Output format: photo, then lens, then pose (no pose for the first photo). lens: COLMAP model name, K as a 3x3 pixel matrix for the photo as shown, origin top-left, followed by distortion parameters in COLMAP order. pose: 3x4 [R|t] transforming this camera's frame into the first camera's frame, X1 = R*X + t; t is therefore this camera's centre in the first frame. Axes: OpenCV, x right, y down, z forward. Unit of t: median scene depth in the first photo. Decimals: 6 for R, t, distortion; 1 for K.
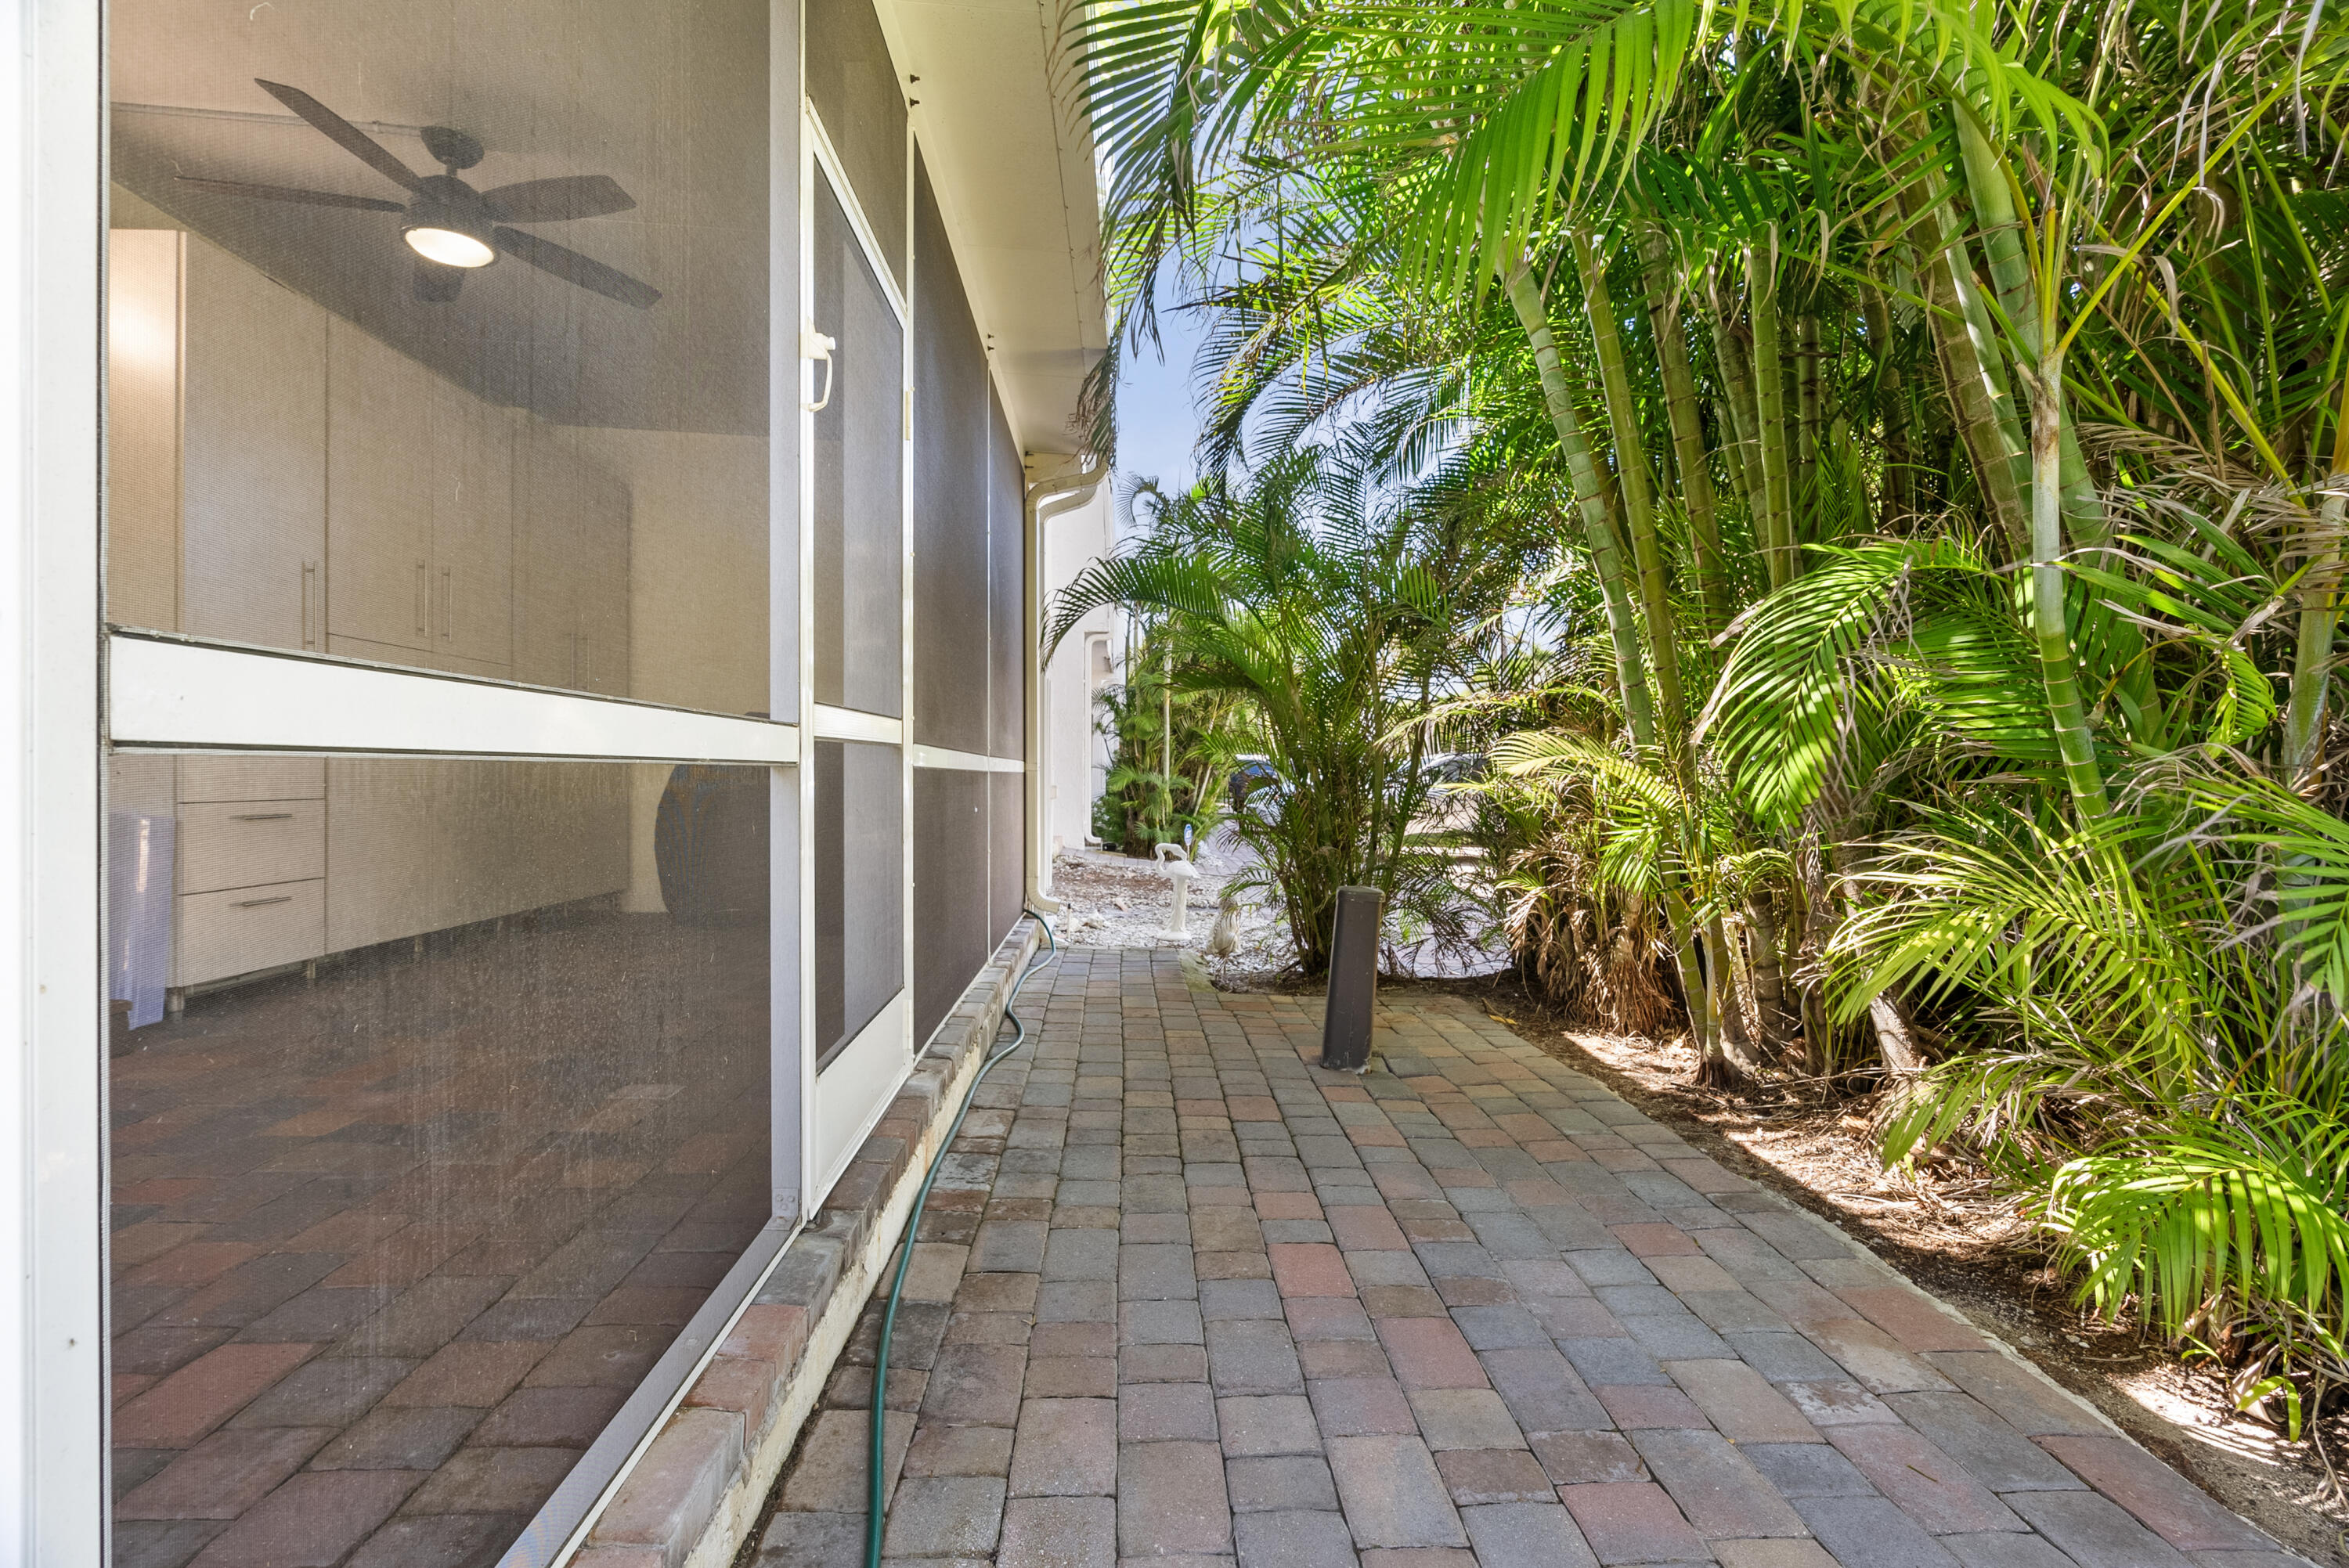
lens RADIAL K [[1055.5, 0, 1161.4], [0, 1055.5, 769.9], [0, 0, 1]] dist [-0.007709, 0.001465]
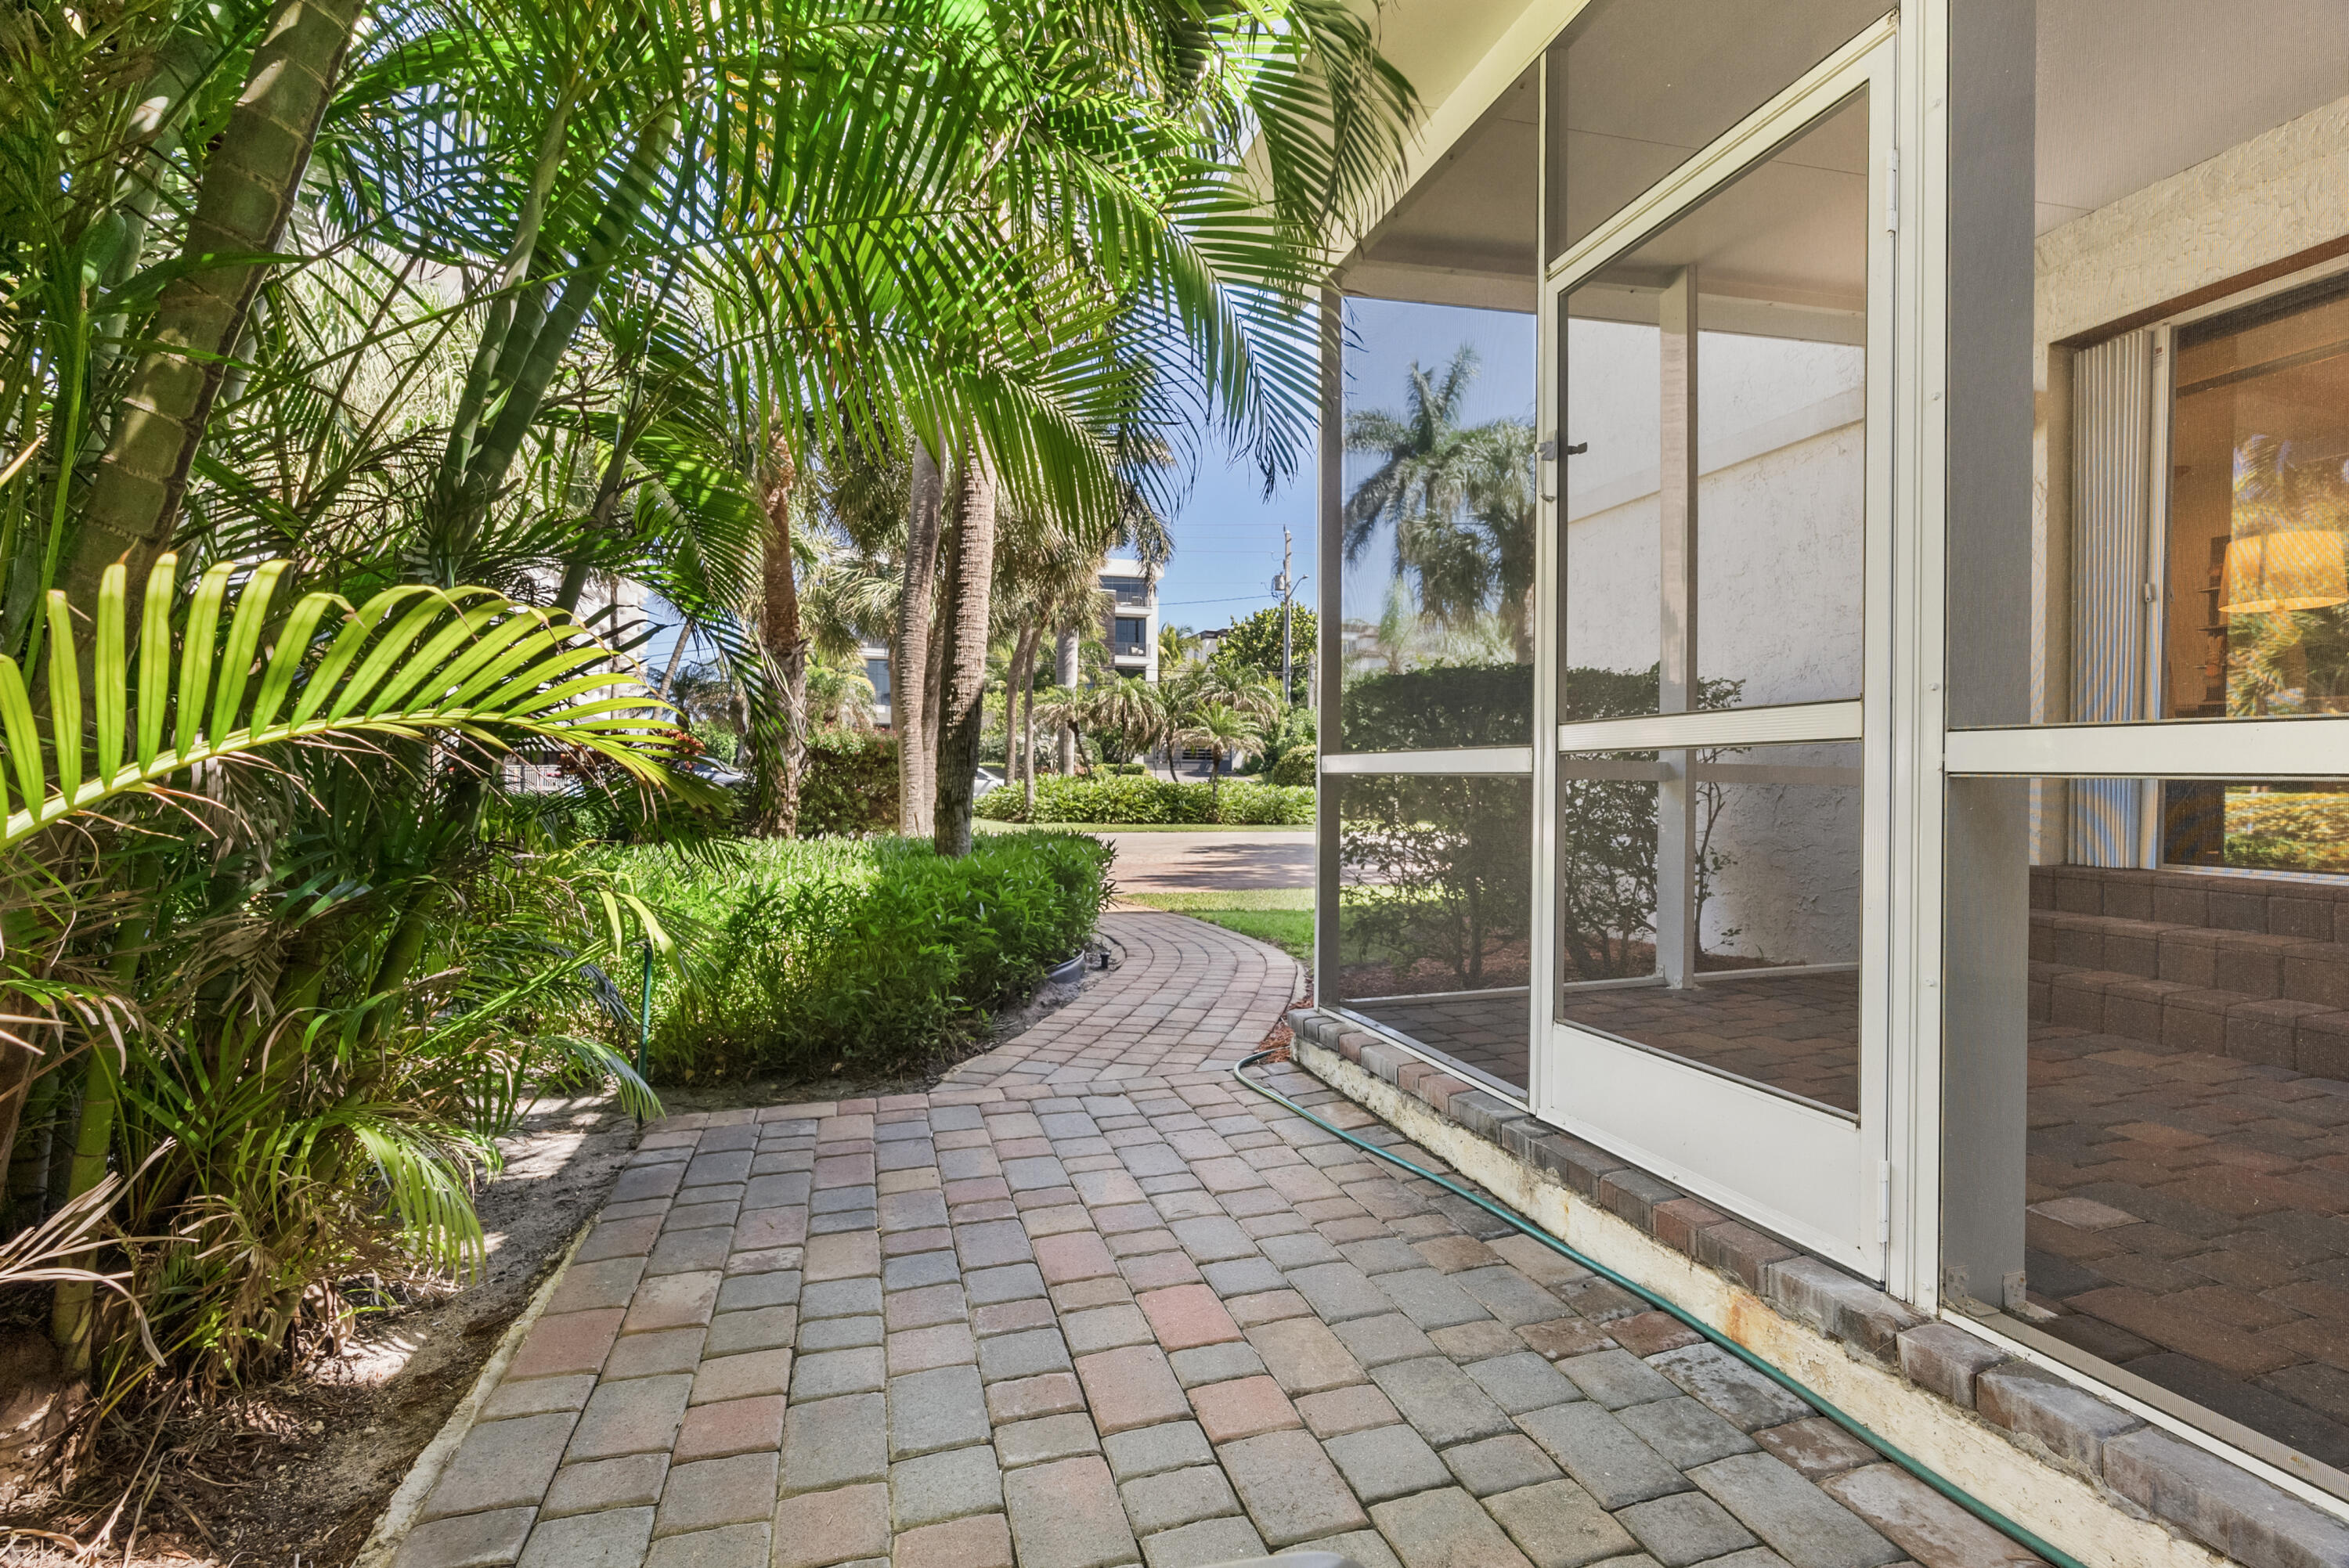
lens RADIAL K [[1055.5, 0, 1170.2], [0, 1055.5, 776.1], [0, 0, 1]] dist [-0.007709, 0.001465]
pose [[-0.967979, -0.003076, -0.251012, 0.433818], [-0.004688, 0.999972, 0.005824, -0.002475], [0.250987, 0.006815, -0.967966, 2.107102]]
